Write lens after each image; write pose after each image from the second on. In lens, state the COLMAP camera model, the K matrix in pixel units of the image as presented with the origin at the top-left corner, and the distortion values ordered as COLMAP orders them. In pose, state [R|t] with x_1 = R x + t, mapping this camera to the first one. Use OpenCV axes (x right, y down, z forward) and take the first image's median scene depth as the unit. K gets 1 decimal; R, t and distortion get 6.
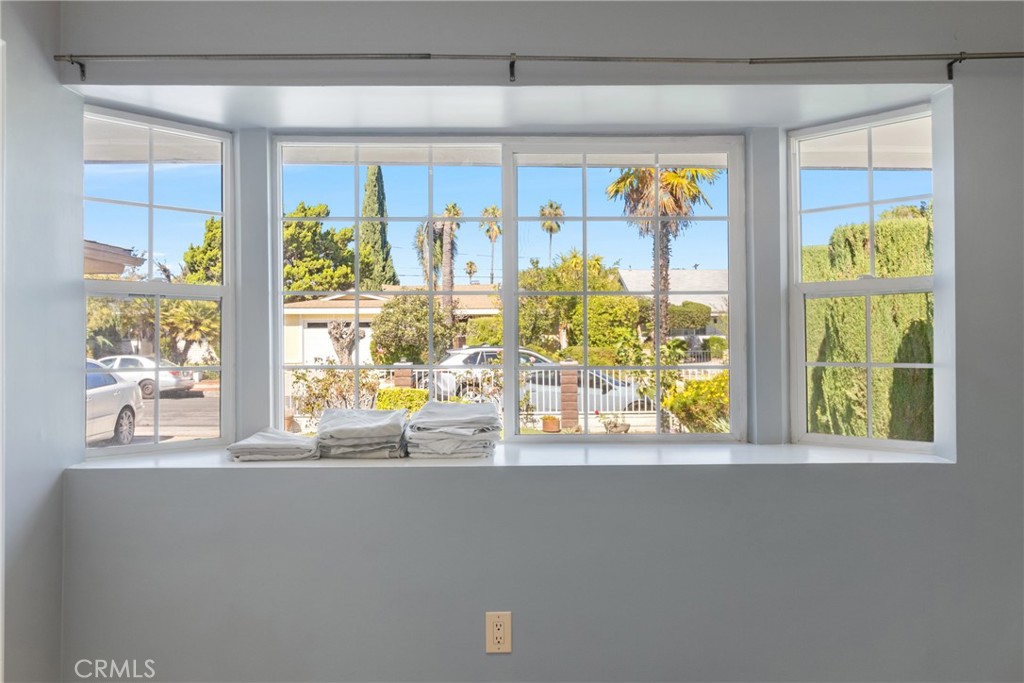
lens RADIAL K [[805.4, 0, 506.9], [0, 805.4, 341.4], [0, 0, 1]] dist [-0.014433, 0.001644]
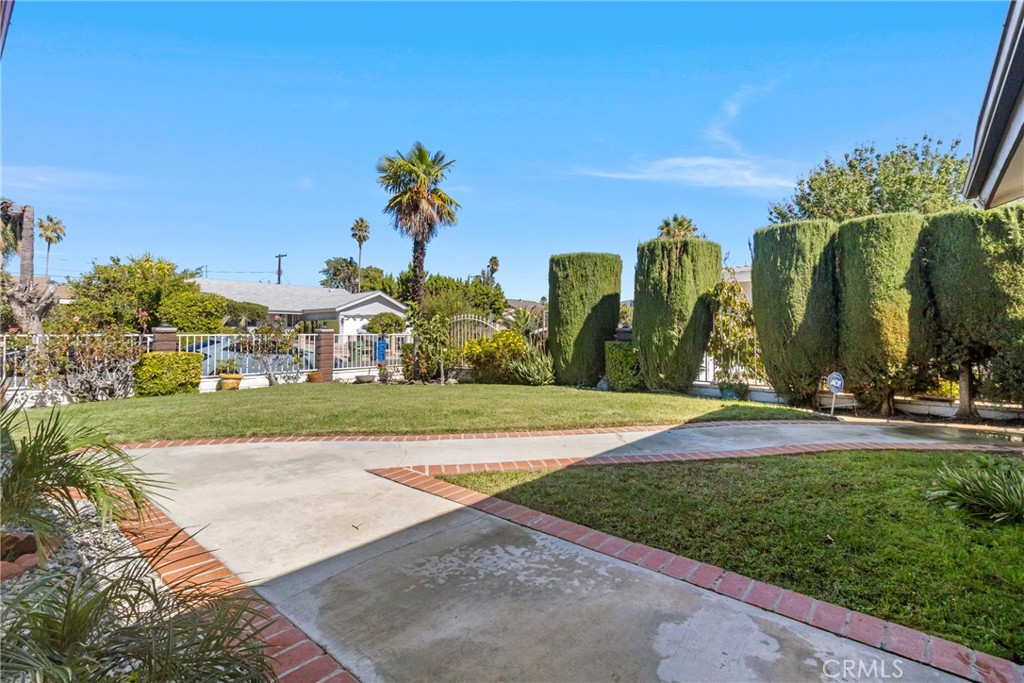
lens RADIAL K [[476.4, 0, 510.5], [0, 476.4, 340.5], [0, 0, 1]] dist [0.002249, 0.001770]
pose [[0.658427, 0.001106, 0.752644, -0.597730], [-0.004881, 0.999984, 0.002800, 0.079847], [-0.752629, -0.005517, 0.658421, 0.589148]]
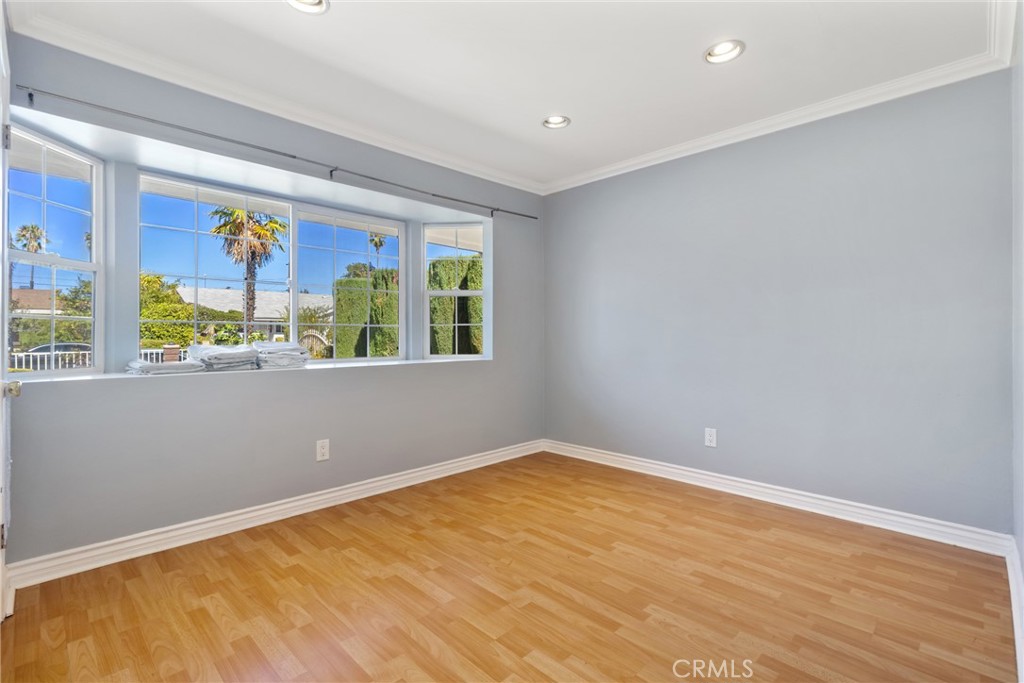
lens RADIAL K [[476.4, 0, 514.2], [0, 476.4, 337.8], [0, 0, 1]] dist [0.002249, 0.001770]
pose [[0.709819, 0.001502, 0.704383, -0.182096], [0.000596, 0.999996, -0.002732, 0.029703], [-0.704384, 0.002359, 0.709815, -0.066240]]
